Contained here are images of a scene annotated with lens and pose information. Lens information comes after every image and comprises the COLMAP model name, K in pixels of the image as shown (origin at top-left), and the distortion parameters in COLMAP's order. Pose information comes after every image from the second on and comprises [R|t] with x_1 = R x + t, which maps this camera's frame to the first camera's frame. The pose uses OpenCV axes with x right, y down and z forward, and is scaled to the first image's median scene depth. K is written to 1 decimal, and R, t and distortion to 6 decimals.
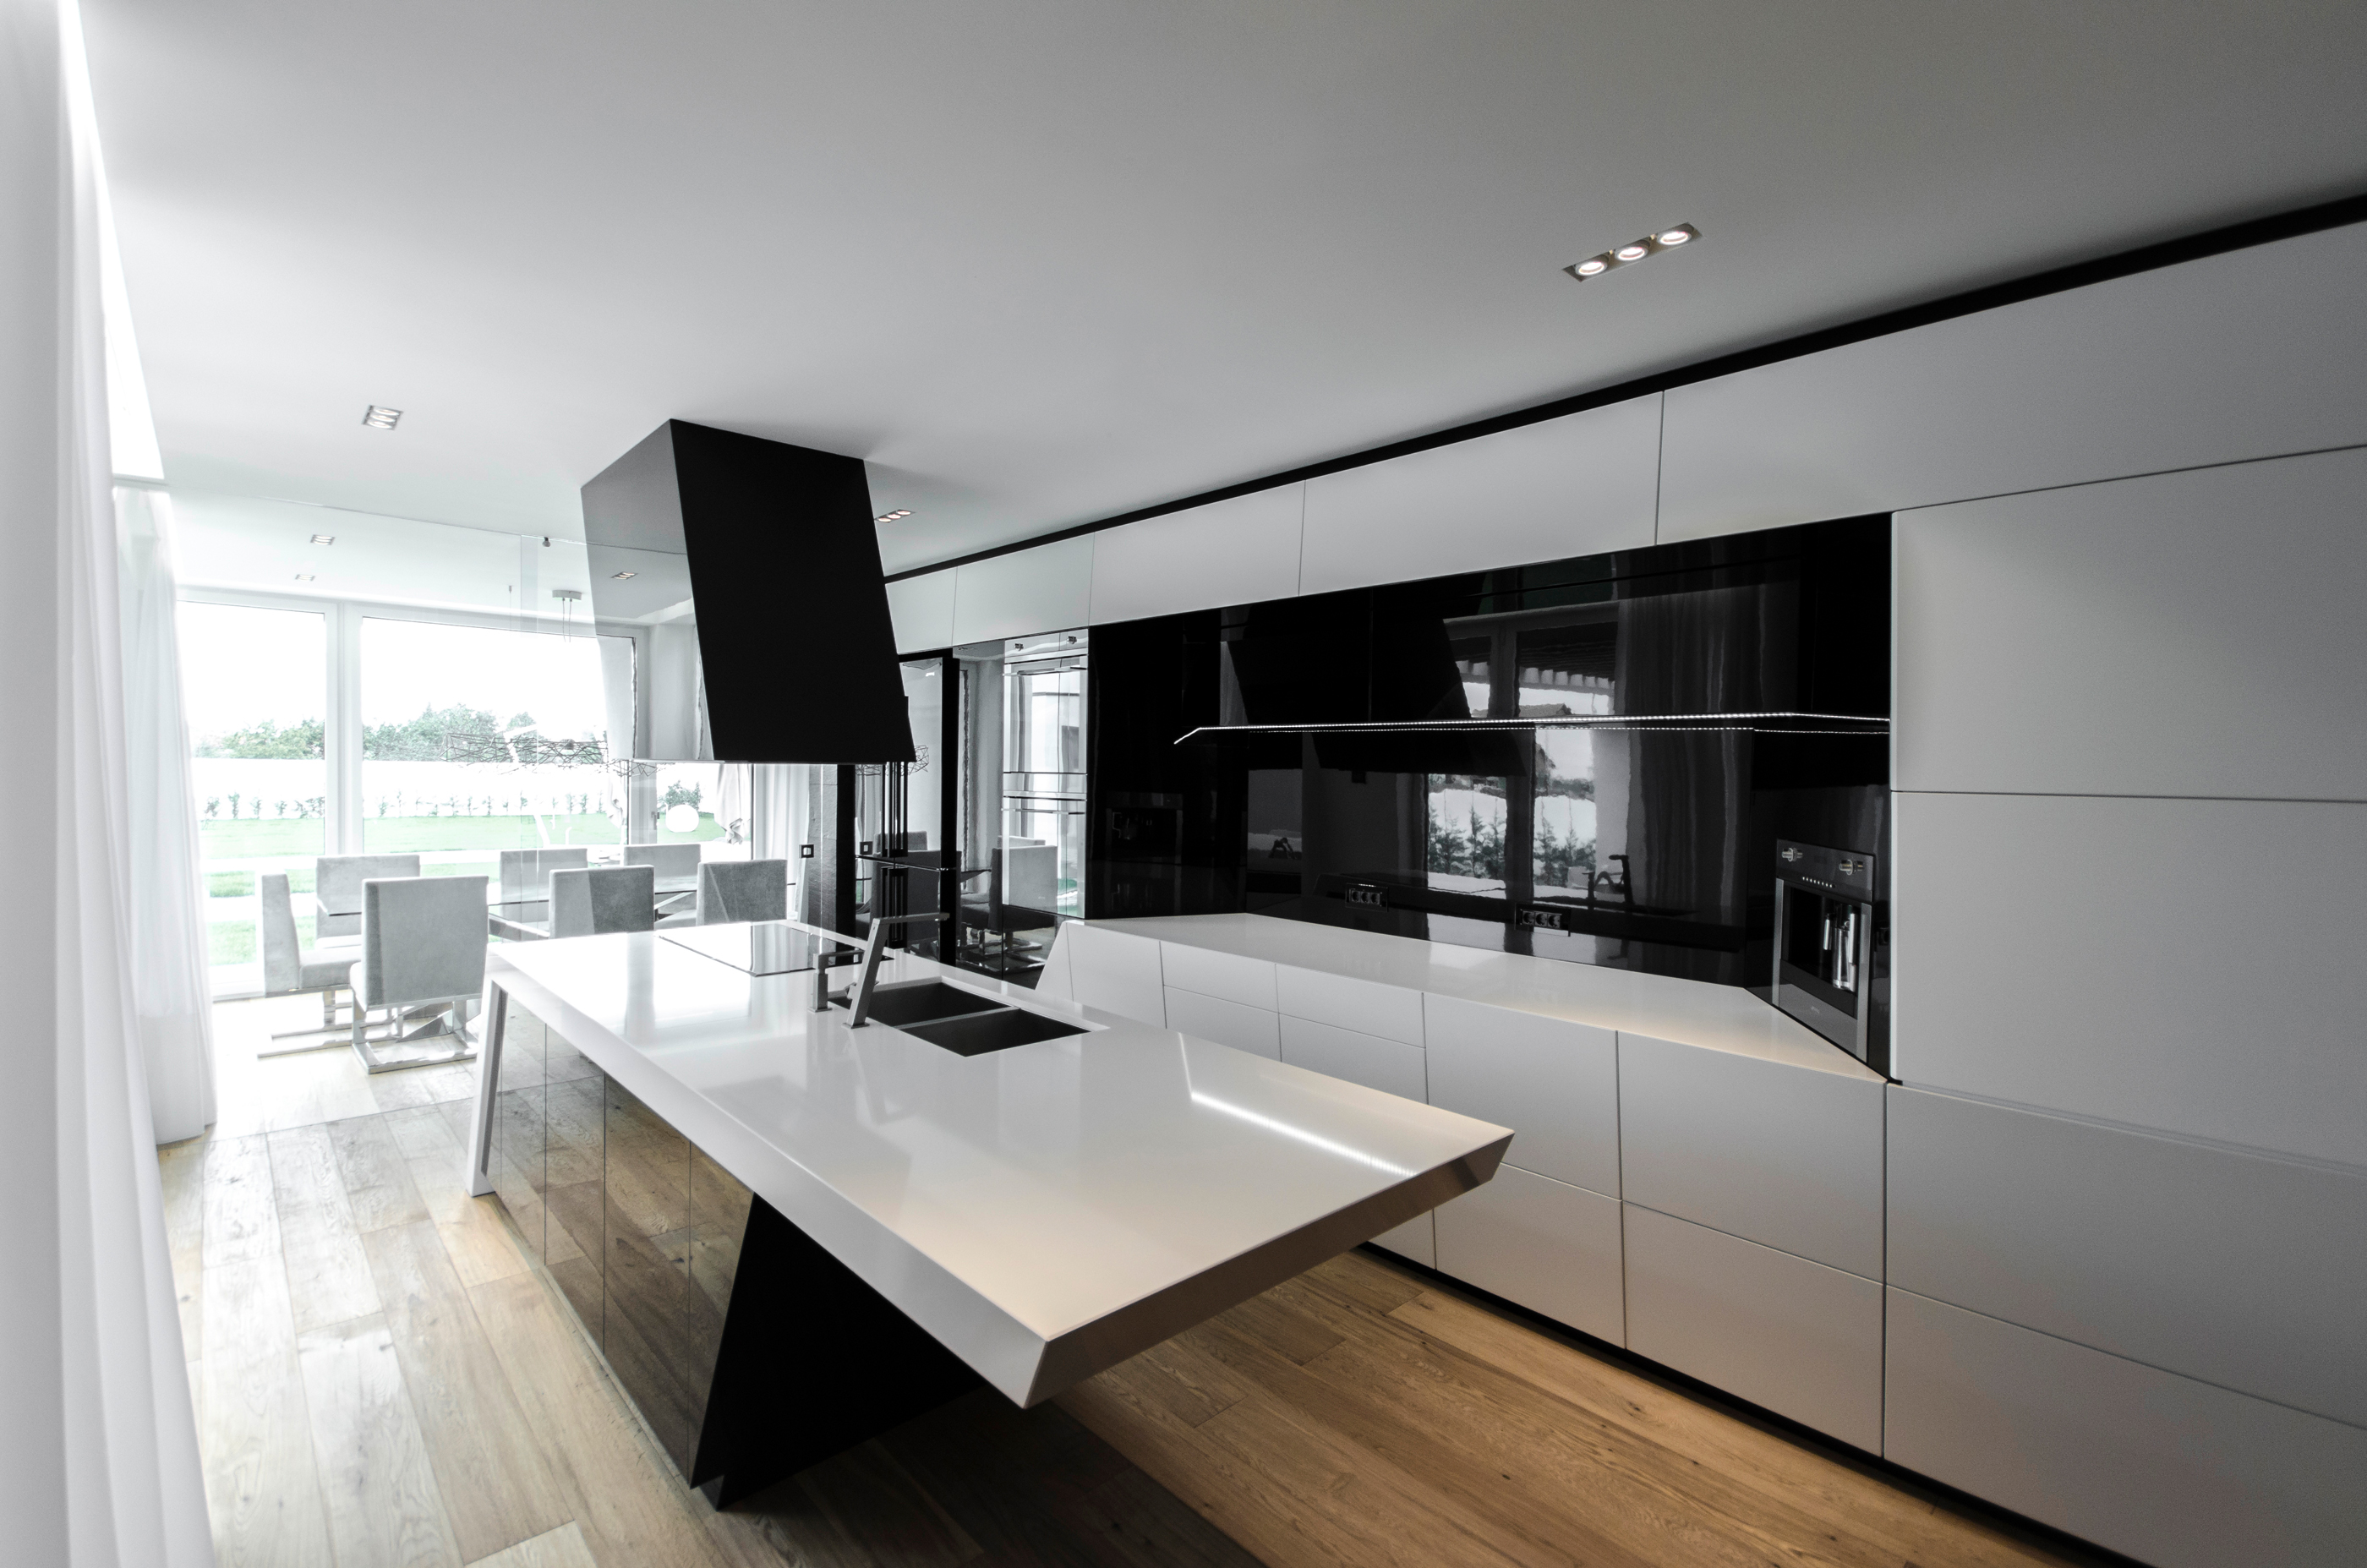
lens RADIAL K [[1087.1, 0, 1173.3], [0, 1087.1, 790.9], [0, 0, 1]] dist [0.000404, -0.010088]
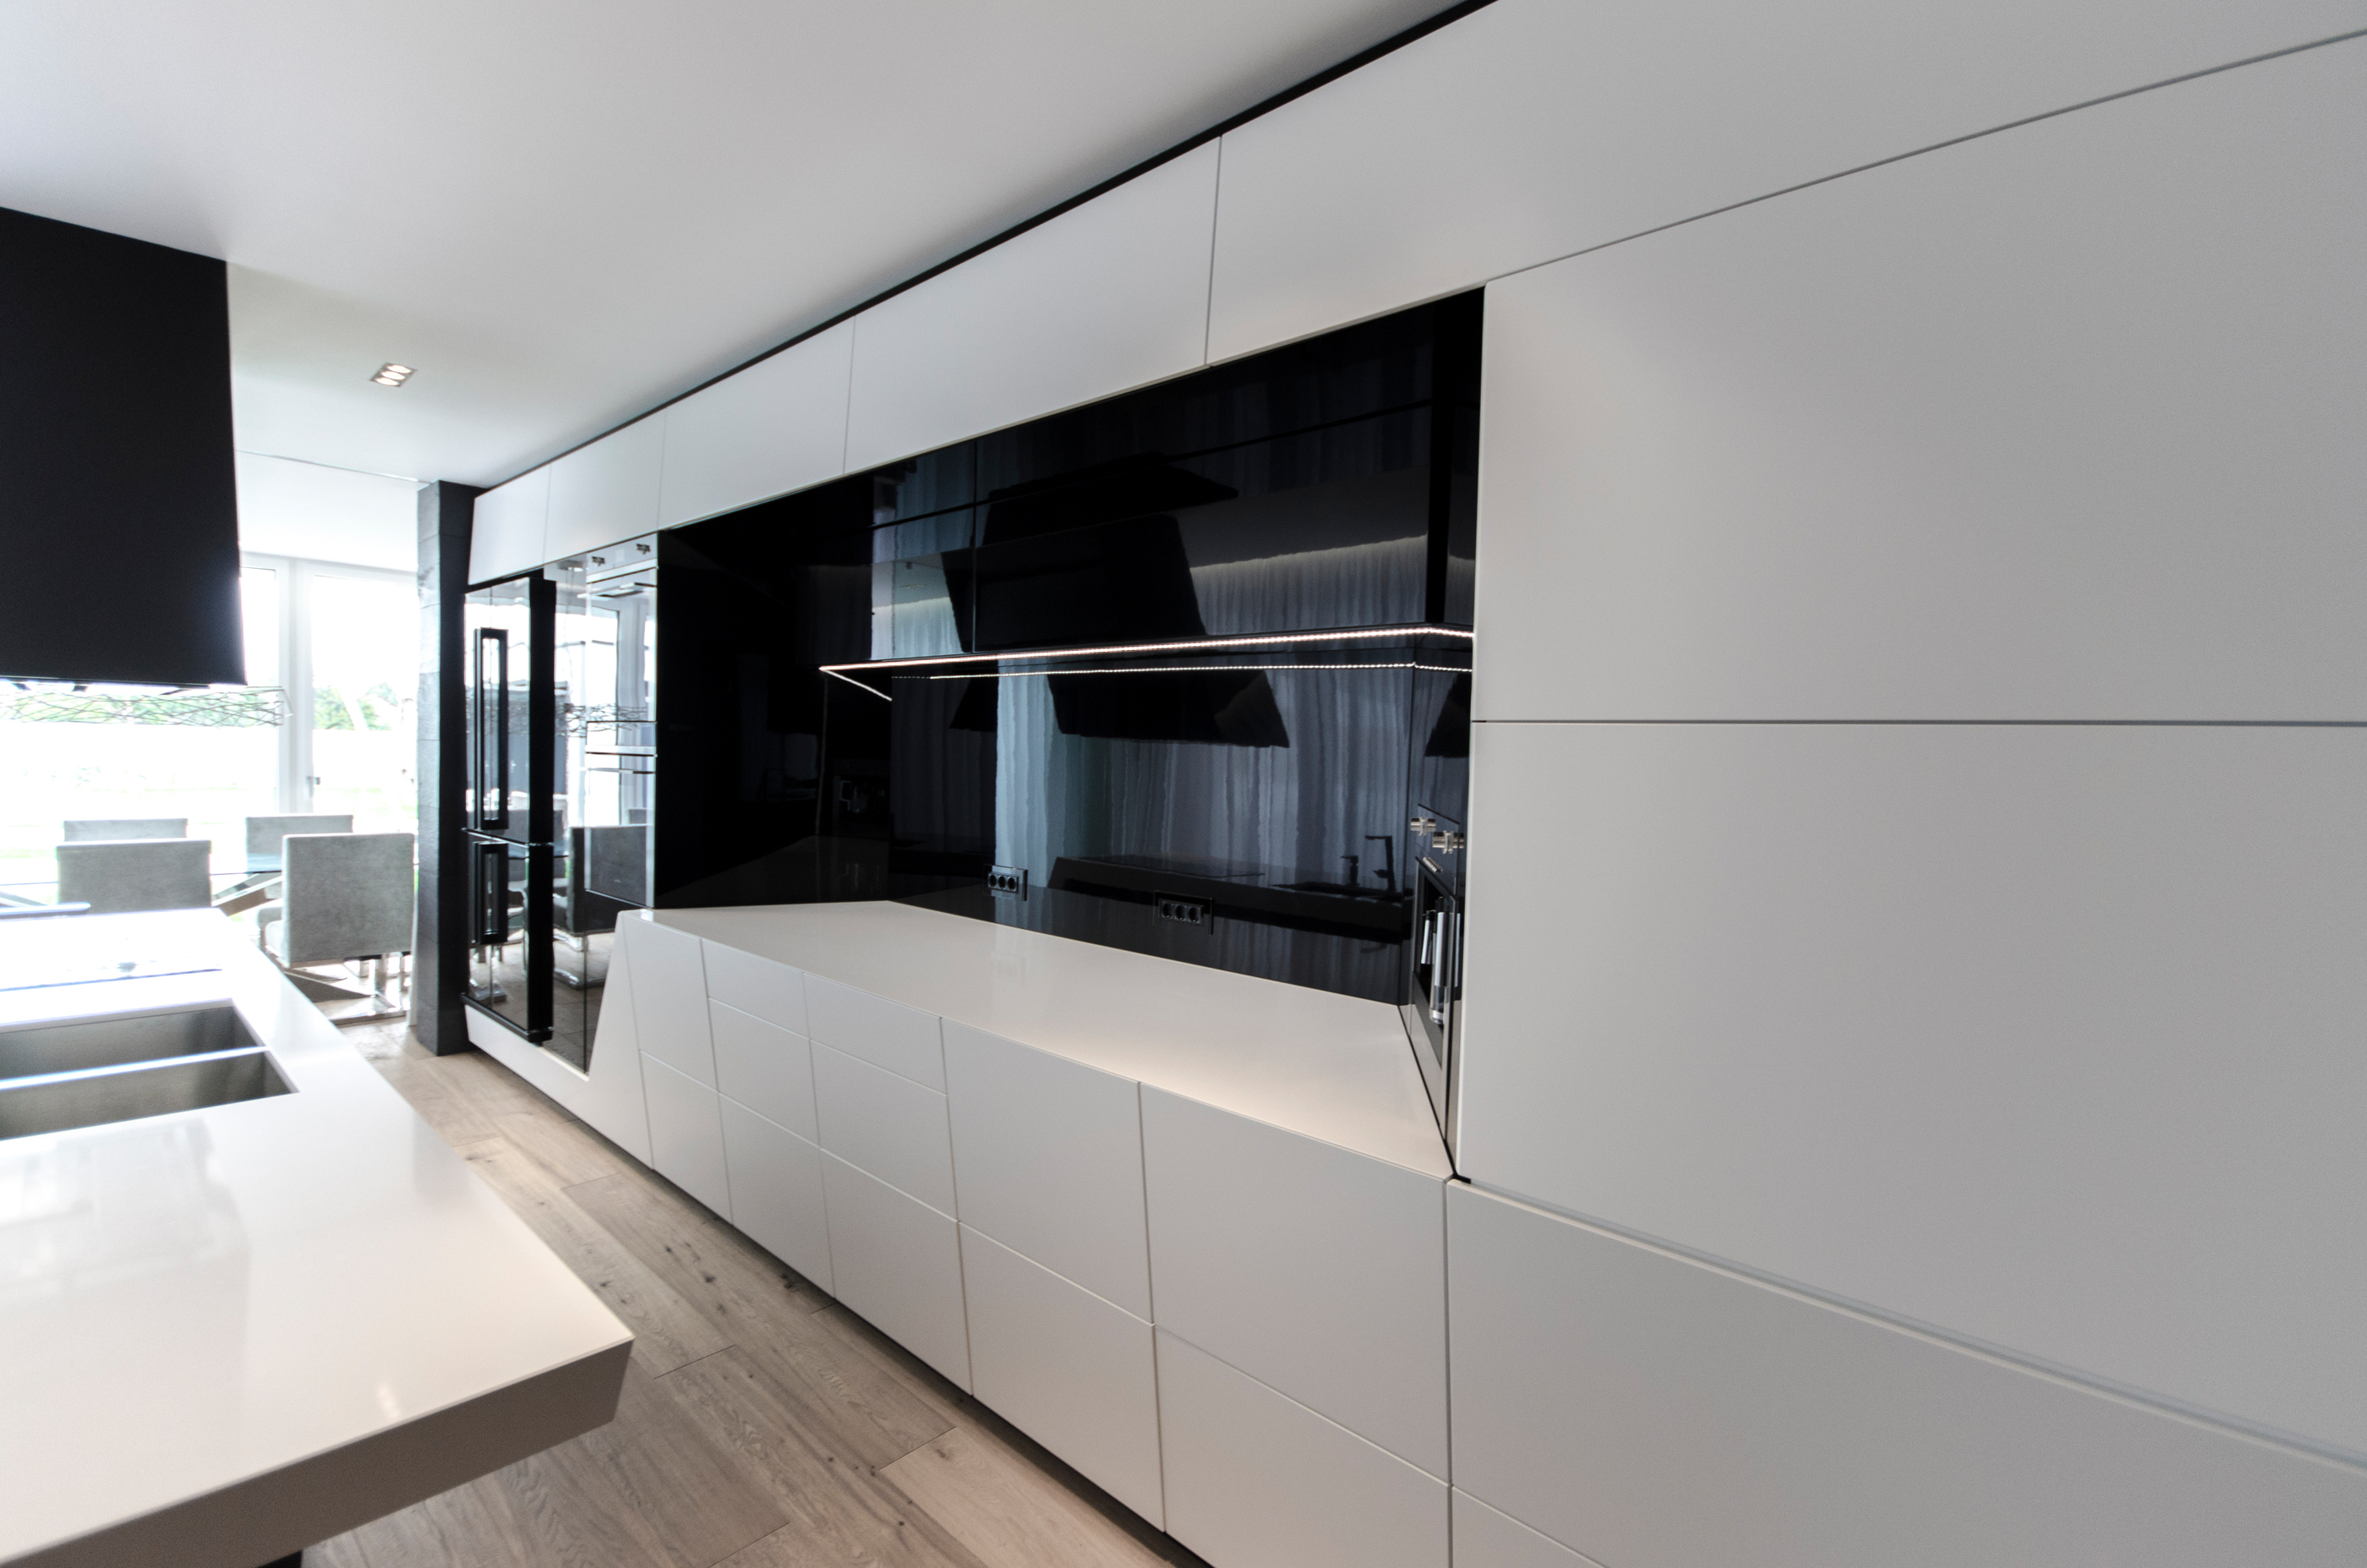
lens RADIAL K [[1081.0, 0, 1183.5], [0, 1081.0, 784.0], [0, 0, 1]] dist [0.001507, 0.000383]
pose [[0.996431, 0.011973, 0.083554, 0.232485], [-0.012735, 0.999882, 0.008594, 0.017598], [-0.083441, -0.009627, 0.996466, 0.201013]]
